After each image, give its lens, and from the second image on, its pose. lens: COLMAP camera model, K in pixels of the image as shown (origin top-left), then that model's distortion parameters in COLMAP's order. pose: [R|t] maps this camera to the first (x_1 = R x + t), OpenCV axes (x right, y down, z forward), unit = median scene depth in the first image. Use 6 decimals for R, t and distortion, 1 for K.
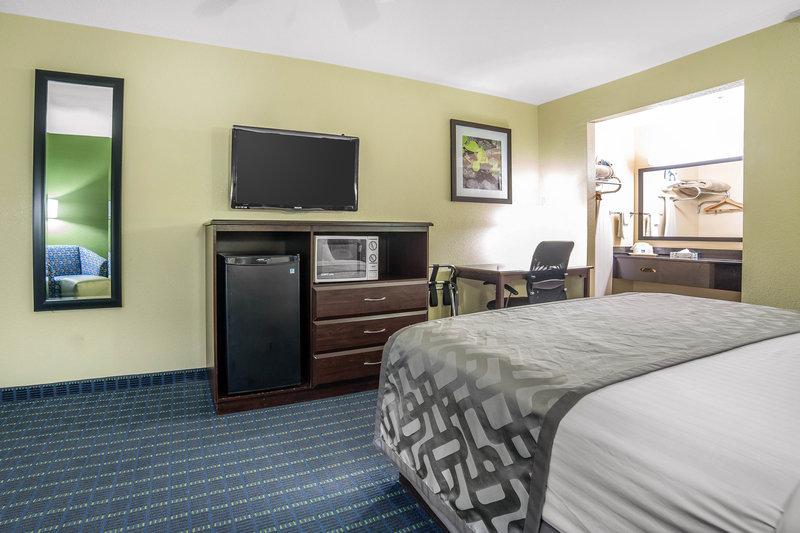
lens RADIAL K [[392.0, 0, 400.0], [0, 392.0, 266.5], [0, 0, 1]] dist [-0.002133, -0.000424]
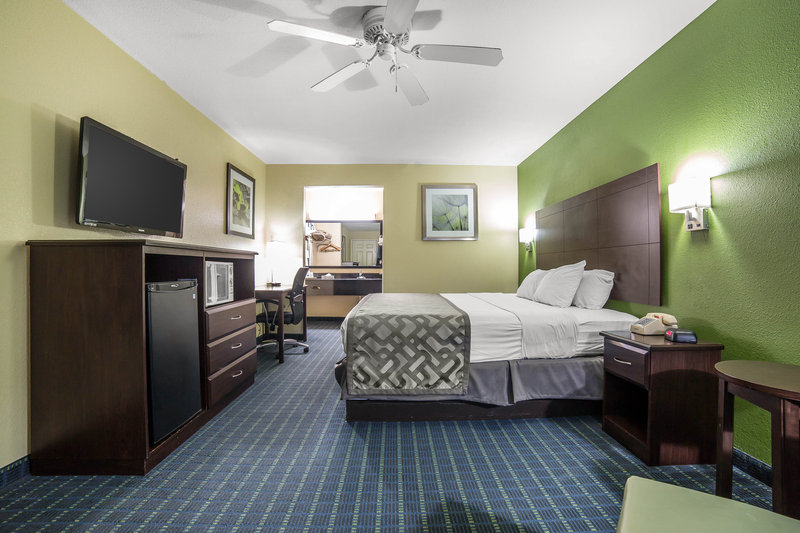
lens RADIAL K [[398.4, 0, 400.0], [0, 398.4, 266.5], [0, 0, 1]] dist [-0.043262, 0.000581]
pose [[0.405005, 0.000141, 0.914314, -0.951797], [0.082947, 0.995871, -0.036895, 0.017385], [-0.910544, 0.090782, 0.403321, 0.105814]]
